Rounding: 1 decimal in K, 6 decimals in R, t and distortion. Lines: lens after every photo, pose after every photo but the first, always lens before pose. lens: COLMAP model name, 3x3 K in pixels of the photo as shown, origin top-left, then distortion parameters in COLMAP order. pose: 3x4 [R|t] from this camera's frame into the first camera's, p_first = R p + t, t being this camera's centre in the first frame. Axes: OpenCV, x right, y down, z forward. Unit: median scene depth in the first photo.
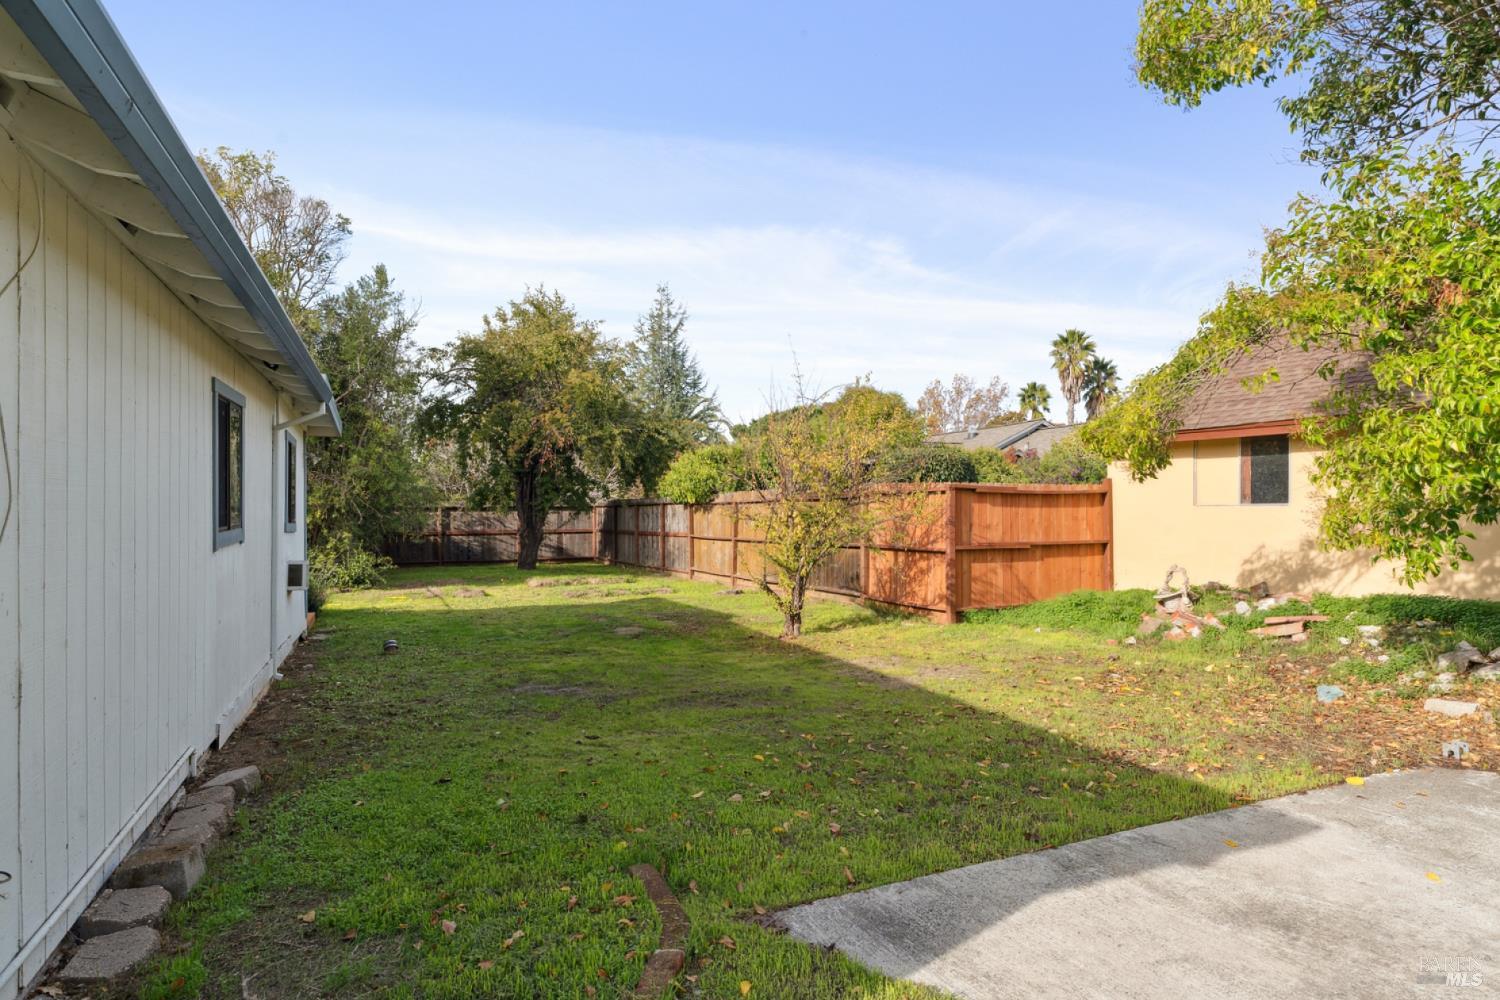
lens RADIAL K [[868.5, 0, 745.5], [0, 868.5, 502.7], [0, 0, 1]] dist [-0.035359, -0.000426]
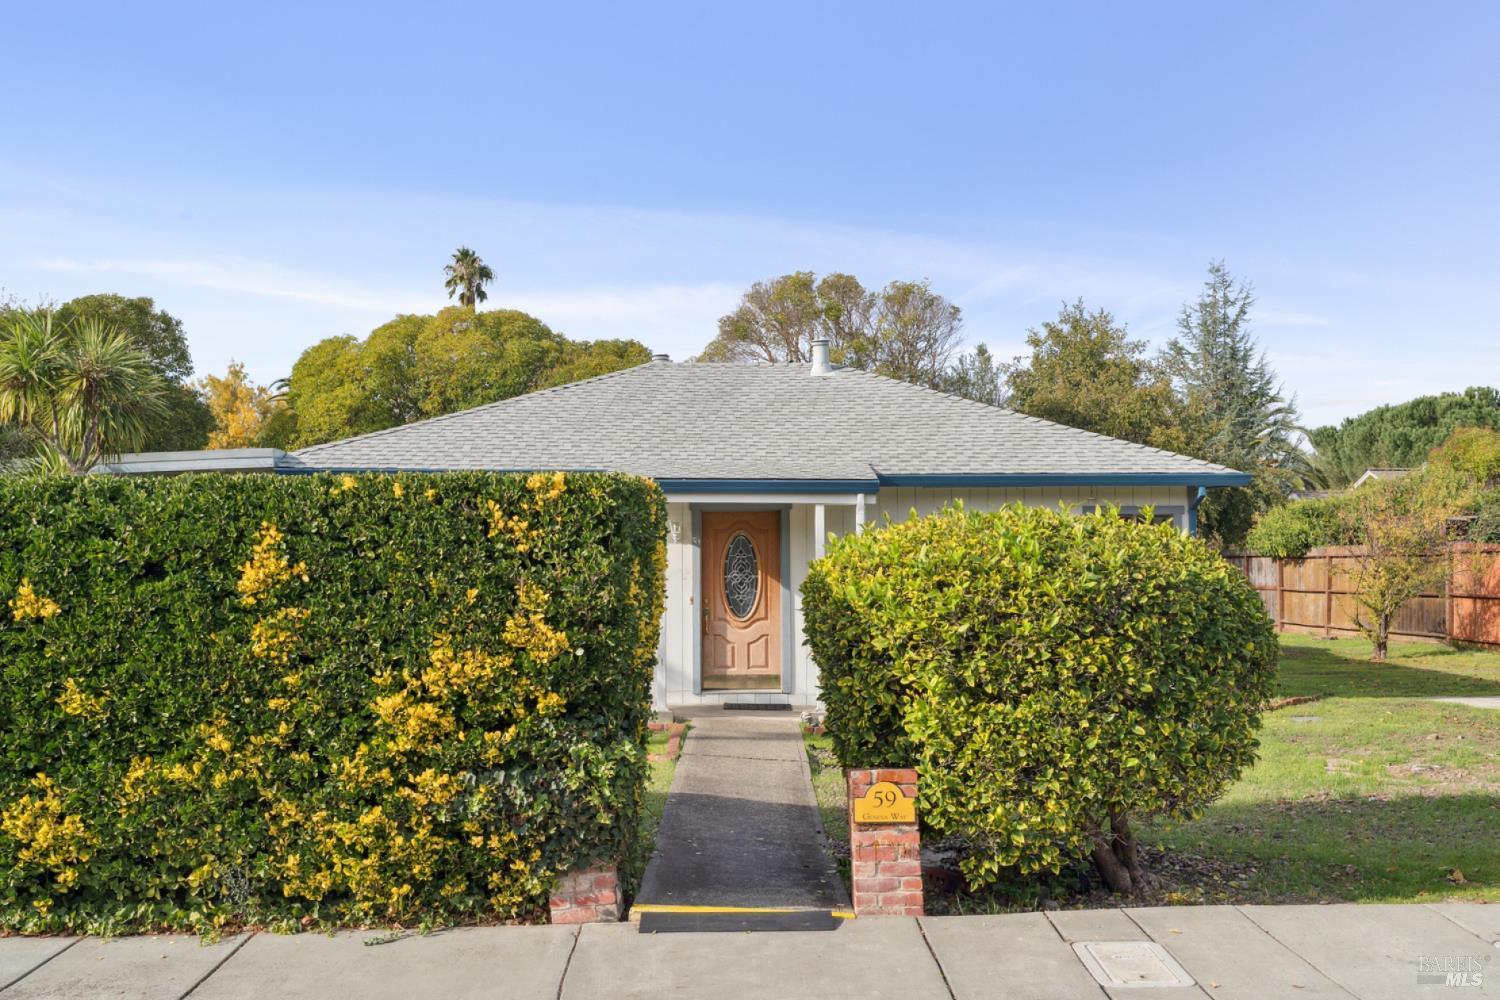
lens RADIAL K [[1476.7, 0, 721.7], [0, 1476.7, 558.9], [0, 0, 1]] dist [0.004238, 0.000000]
pose [[0.924132, -0.004283, -0.382049, -0.007351], [0.008668, 0.999915, 0.009757, -0.019608], [0.381975, -0.012329, 0.924090, -0.867188]]
